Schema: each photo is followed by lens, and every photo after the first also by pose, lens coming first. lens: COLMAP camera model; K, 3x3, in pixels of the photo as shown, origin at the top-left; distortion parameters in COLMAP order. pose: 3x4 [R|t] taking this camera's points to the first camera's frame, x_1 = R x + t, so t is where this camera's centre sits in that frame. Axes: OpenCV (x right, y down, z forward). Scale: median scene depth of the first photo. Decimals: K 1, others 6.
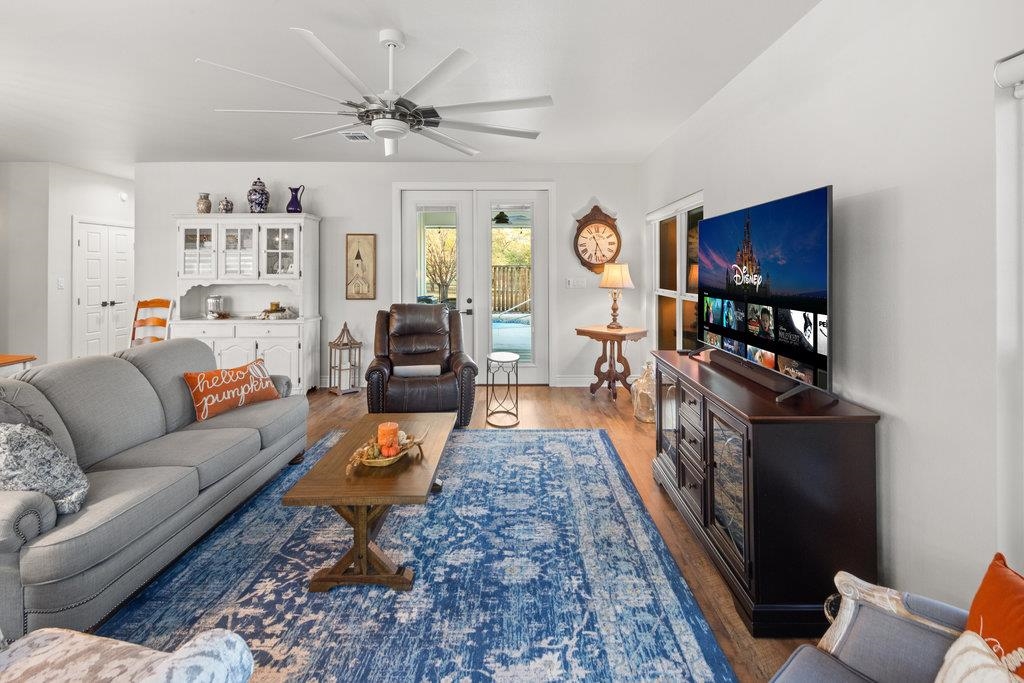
lens RADIAL K [[498.3, 0, 522.2], [0, 498.3, 267.0], [0, 0, 1]] dist [0.001687, -0.000248]
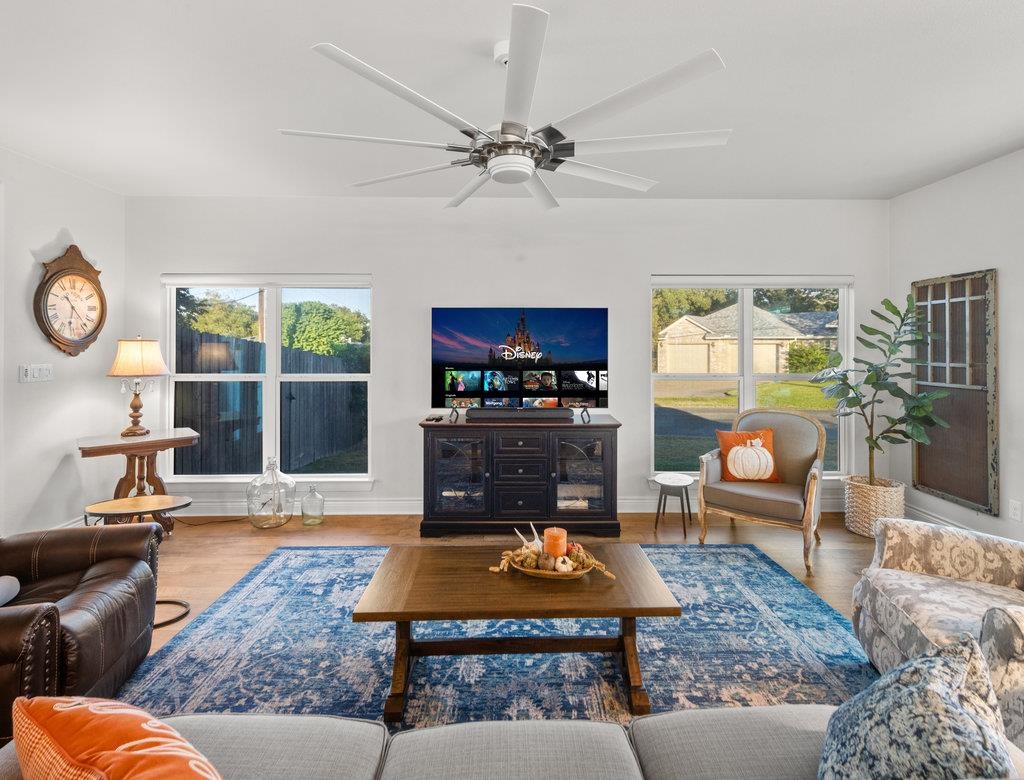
lens RADIAL K [[498.4, 0, 525.0], [0, 498.4, 345.9], [0, 0, 1]] dist [-0.000003, -0.000148]
pose [[-0.018597, 0.005215, 0.999813, -1.108008], [-0.004787, 0.999974, -0.005305, 0.004015], [-0.999816, -0.004885, -0.018572, 1.051616]]
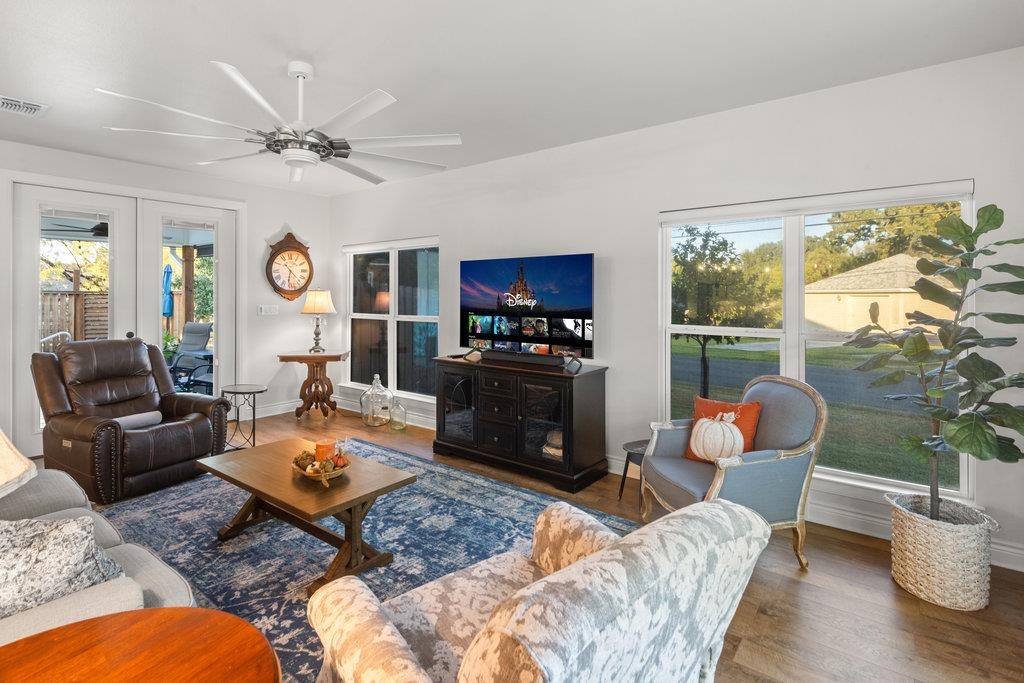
lens RADIAL K [[499.8, 0, 526.2], [0, 499.8, 295.3], [0, 0, 1]] dist [0.001802, 0.000009]
pose [[0.609521, 0.000803, 0.792769, -0.842616], [-0.004325, 0.999988, 0.002313, -0.002062], [-0.792758, -0.004839, 0.609517, 0.004926]]
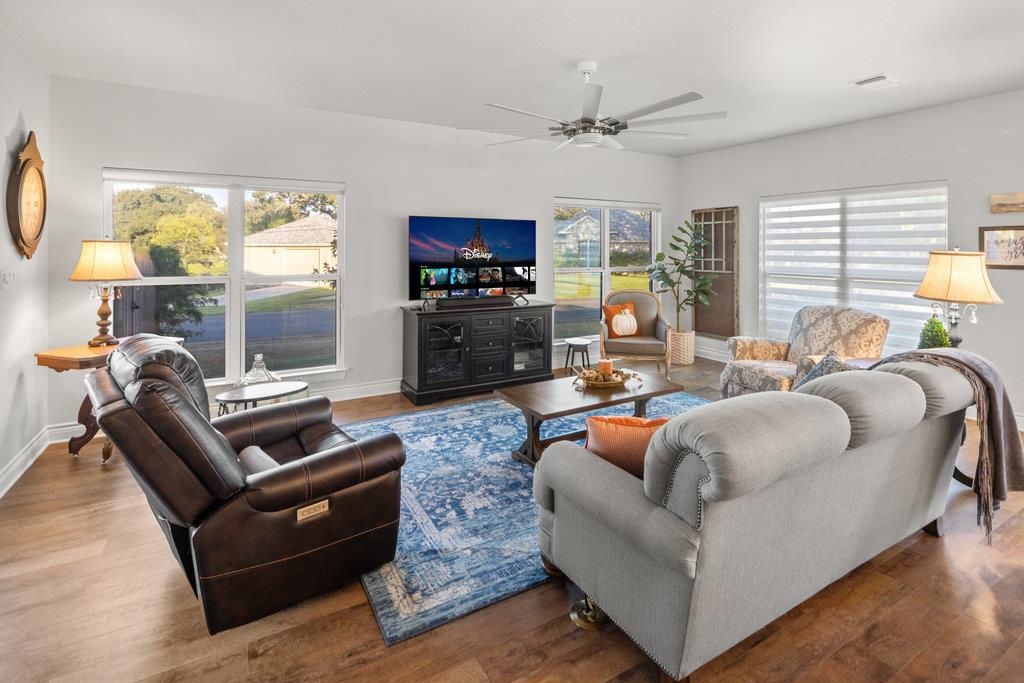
lens RADIAL K [[490.1, 0, 521.7], [0, 490.1, 248.3], [0, 0, 1]] dist [-0.000526, -0.000304]
pose [[-0.503888, 0.004435, 0.863758, -1.329782], [-0.003957, 0.999964, -0.007443, 0.010466], [-0.863760, -0.007168, -0.503853, 1.876194]]
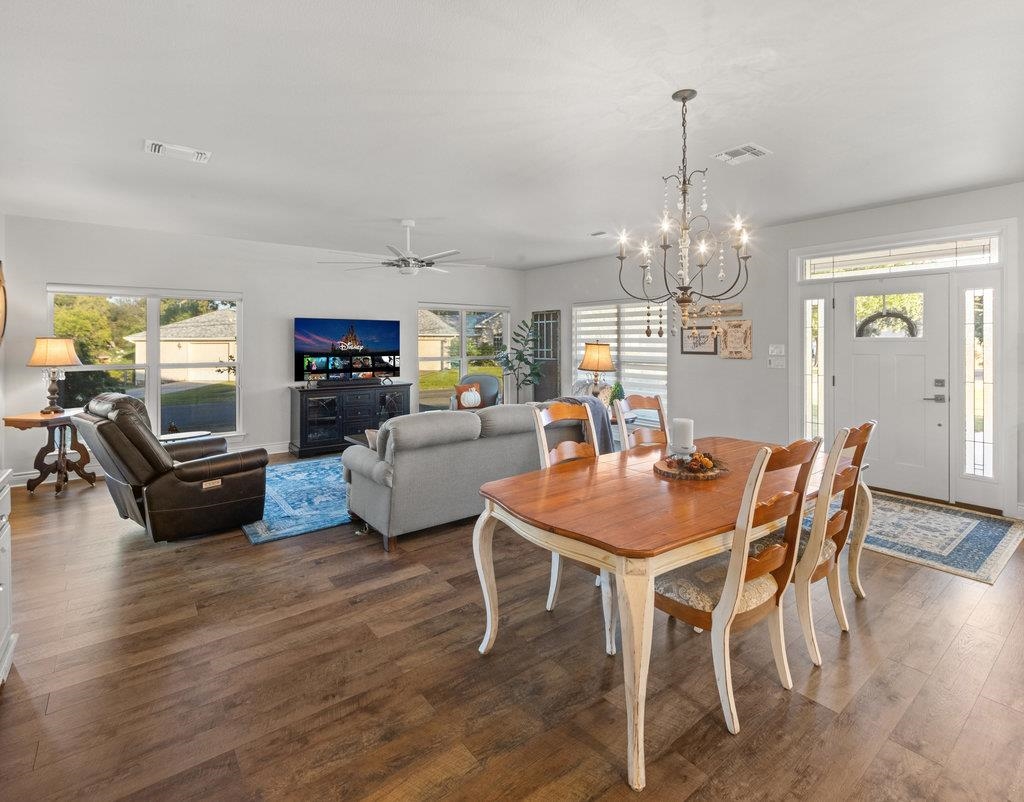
lens RADIAL K [[491.7, 0, 523.6], [0, 491.7, 341.1], [0, 0, 1]] dist [-0.003601, -0.000398]
pose [[-0.624178, 0.006911, 0.781251, -2.151035], [0.000937, 0.999967, -0.008097, 0.013510], [-0.781281, -0.004322, -0.624164, 1.950424]]
